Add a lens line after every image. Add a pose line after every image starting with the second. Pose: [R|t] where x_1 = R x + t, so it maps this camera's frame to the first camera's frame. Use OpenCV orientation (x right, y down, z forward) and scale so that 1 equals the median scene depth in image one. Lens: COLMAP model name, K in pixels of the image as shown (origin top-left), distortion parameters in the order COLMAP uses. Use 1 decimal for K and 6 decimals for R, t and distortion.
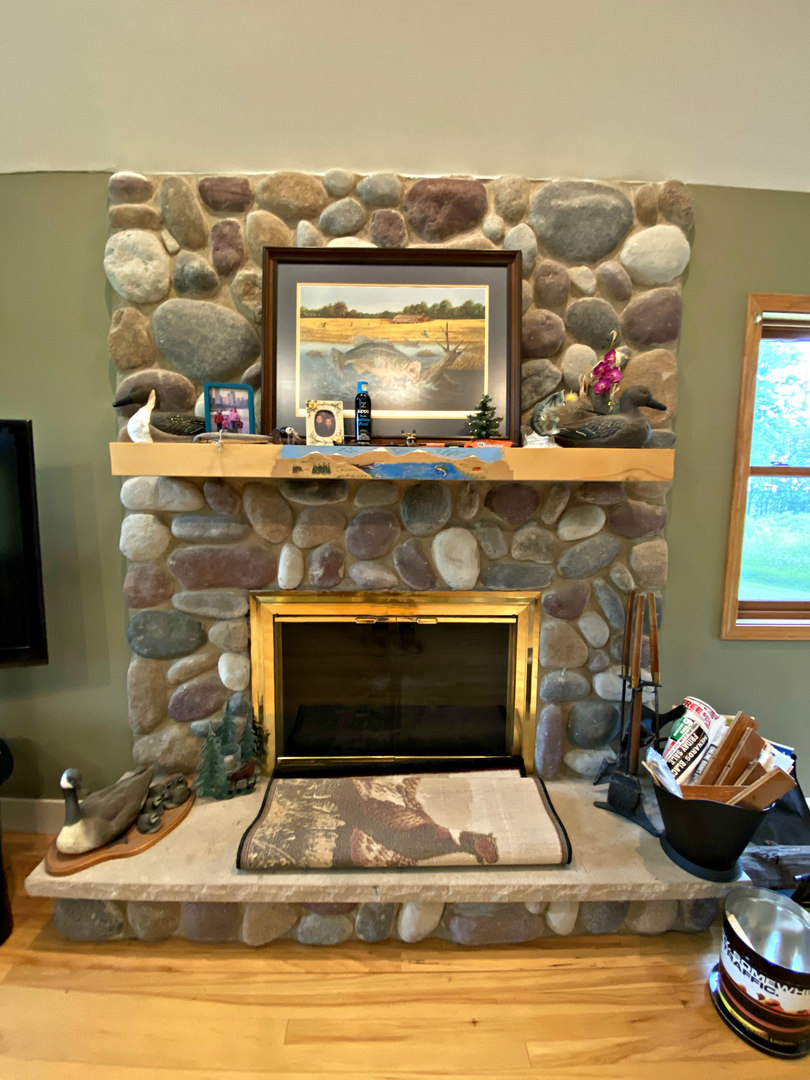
lens RADIAL K [[437.4, 0, 399.9], [0, 437.4, 535.5], [0, 0, 1]] dist [0.018718, -0.019940]
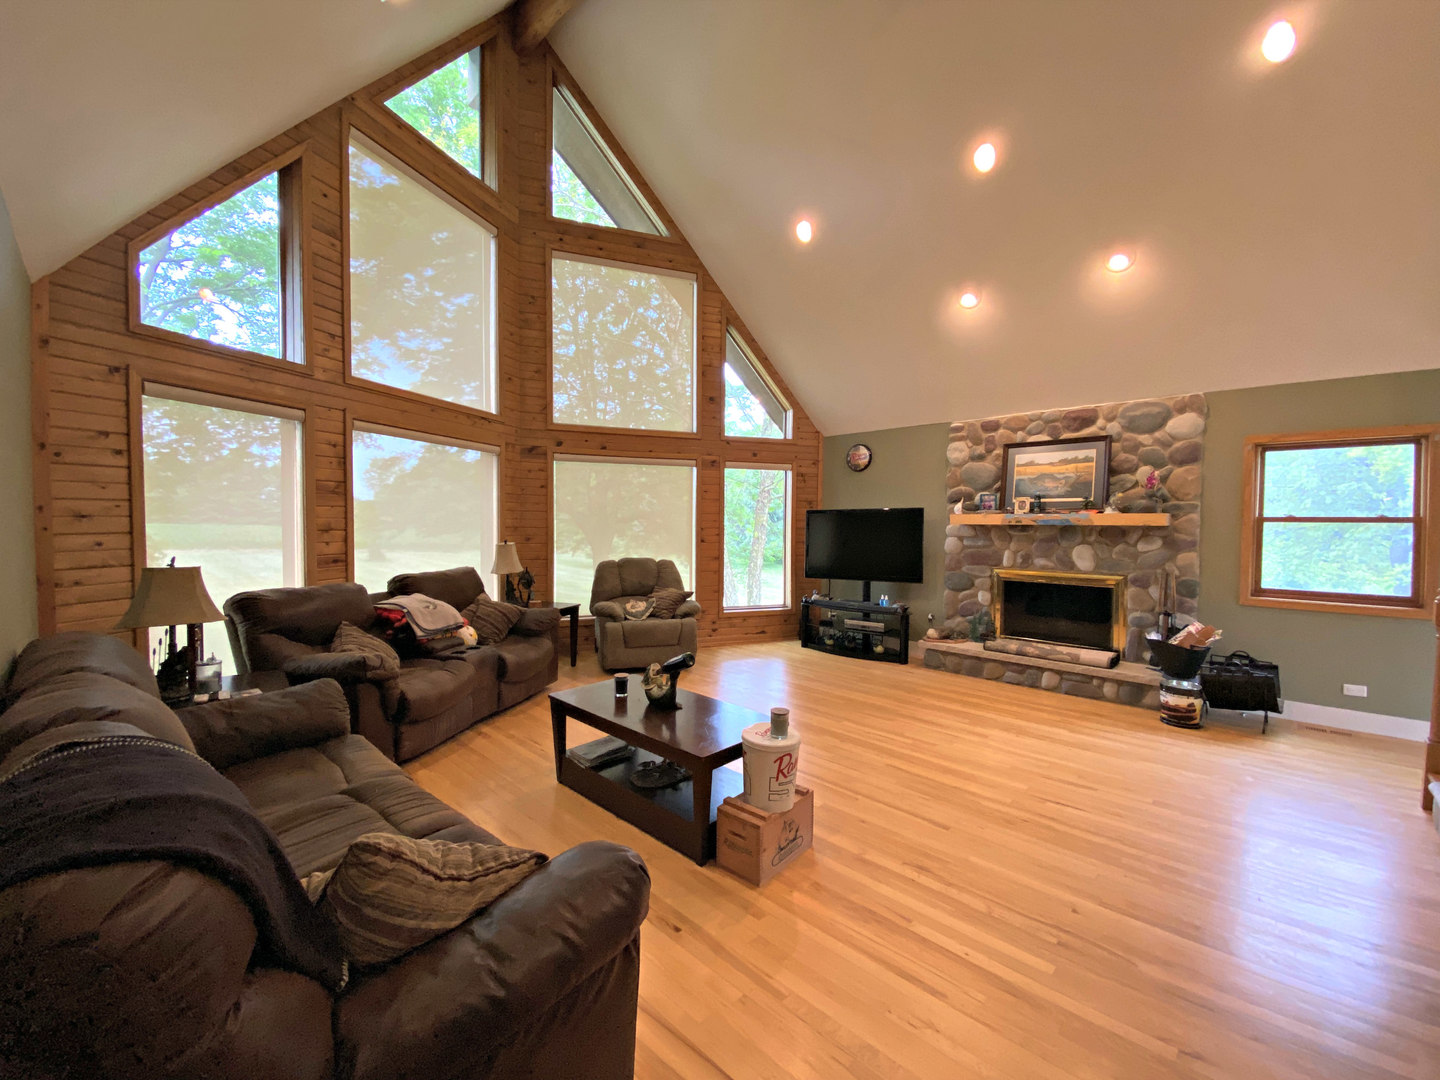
lens RADIAL K [[583.2, 0, 718.3], [0, 583.2, 541.6], [0, 0, 1]] dist [0.018718, -0.019940]
pose [[0.713445, 0.016351, -0.700520, 0.995439], [-0.077742, 0.995403, -0.055942, 0.315744], [0.696385, 0.094371, 0.711436, -2.803642]]
